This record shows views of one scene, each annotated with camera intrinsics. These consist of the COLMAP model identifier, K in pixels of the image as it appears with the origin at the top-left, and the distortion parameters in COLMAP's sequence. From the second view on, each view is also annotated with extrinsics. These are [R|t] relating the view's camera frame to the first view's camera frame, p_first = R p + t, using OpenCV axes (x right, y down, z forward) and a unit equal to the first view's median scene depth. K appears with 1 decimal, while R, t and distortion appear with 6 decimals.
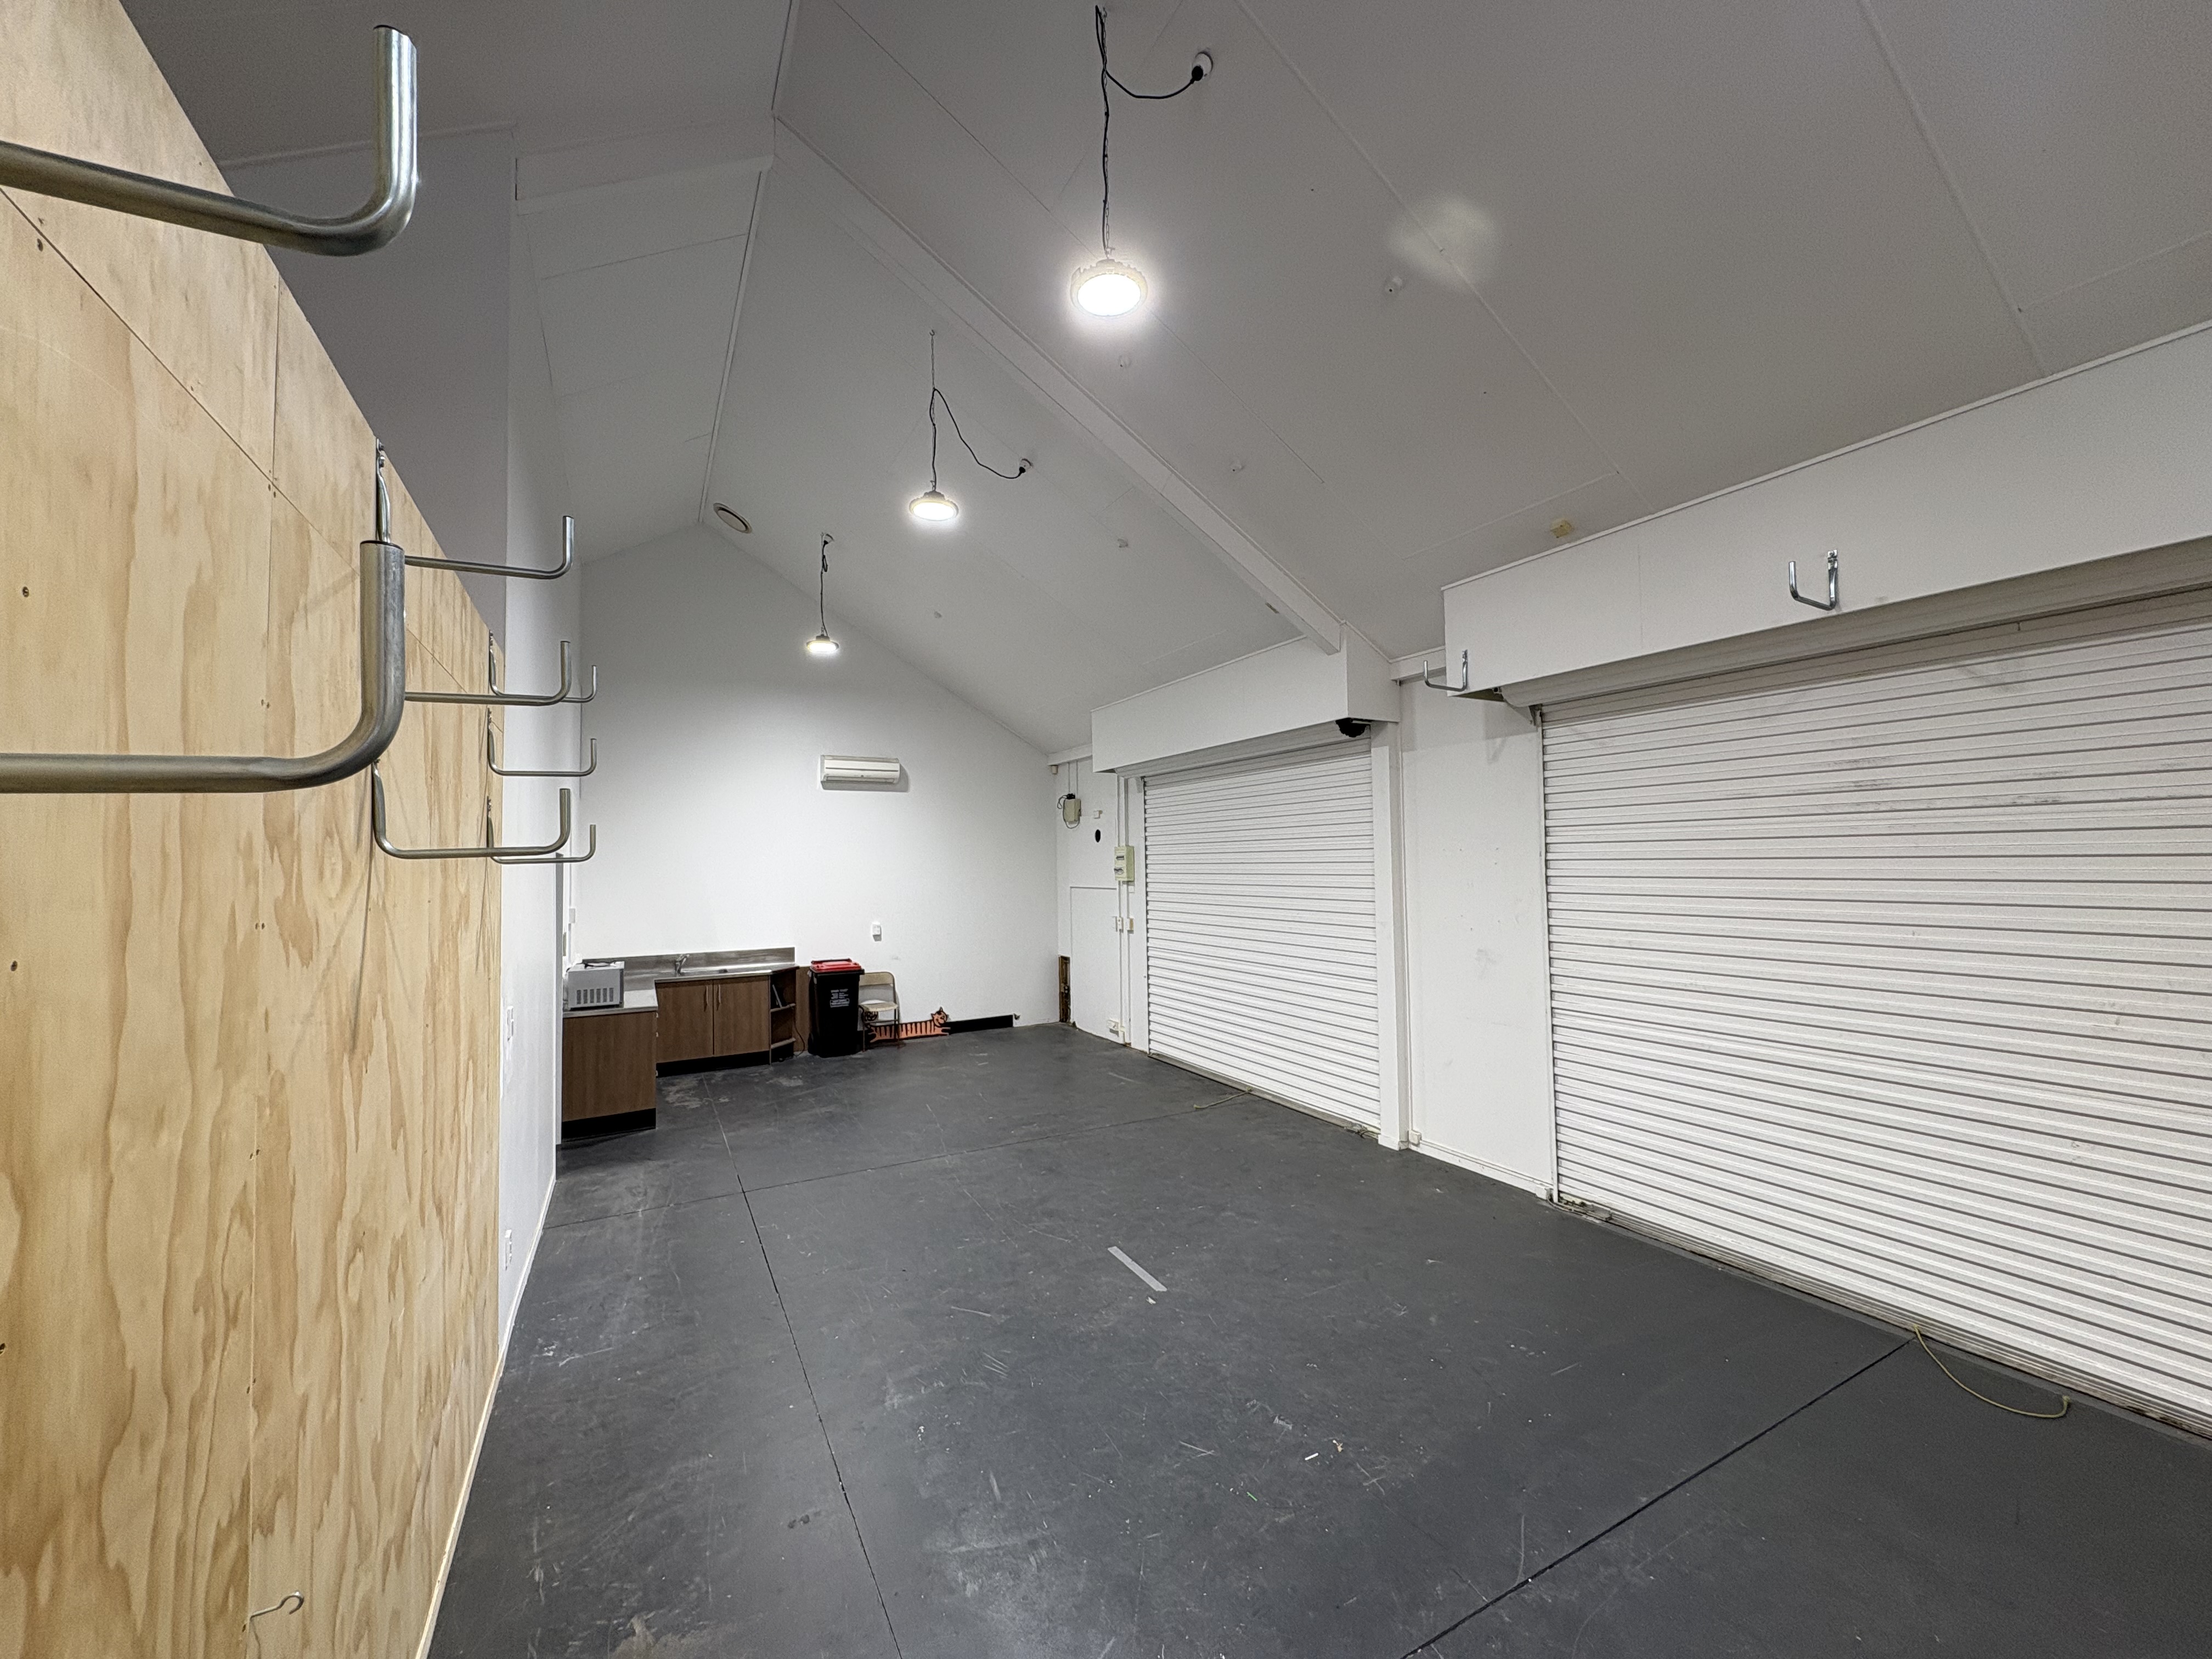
lens RADIAL K [[882.5, 0, 1110.2], [0, 882.5, 830.3], [0, 0, 1]] dist [0.001574, -0.000199]
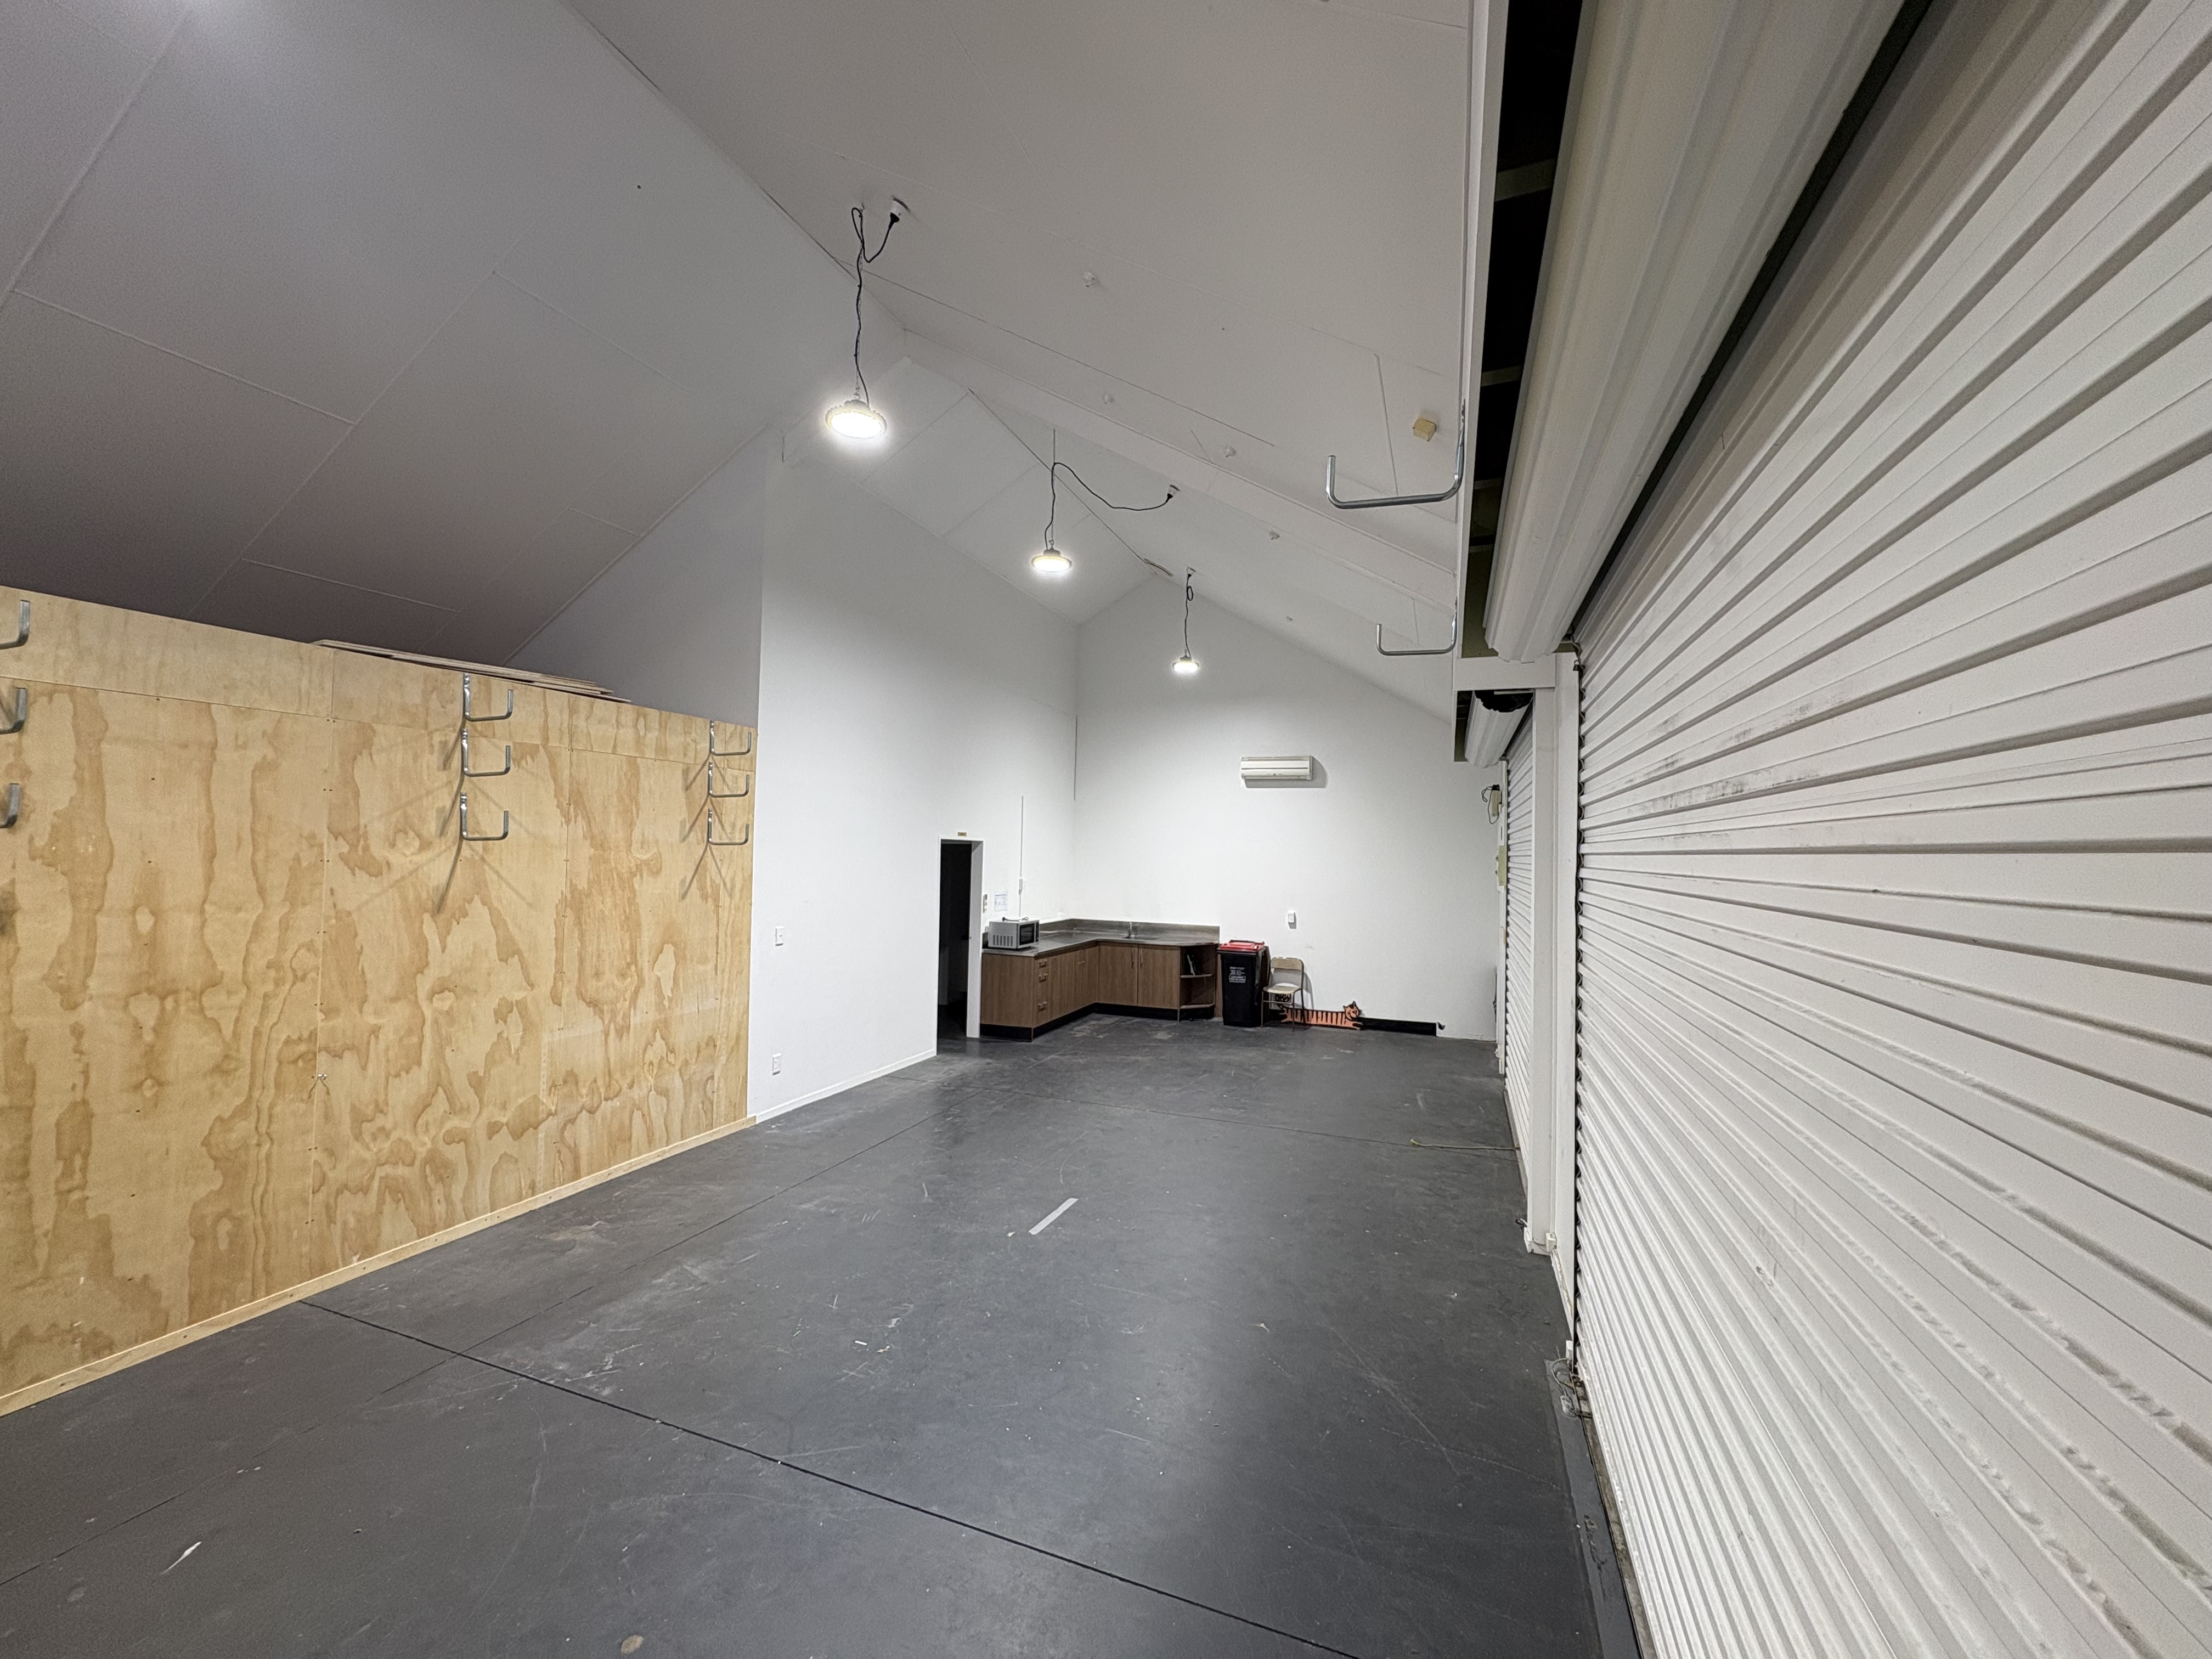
lens RADIAL K [[882.5, 0, 1097.2], [0, 882.5, 829.5], [0, 0, 1]] dist [0.001574, -0.000199]
pose [[0.641447, 0.010518, -0.767095, 0.482438], [-0.002628, 0.999930, 0.011513, -0.007008], [0.767163, -0.005369, 0.641430, 0.164166]]
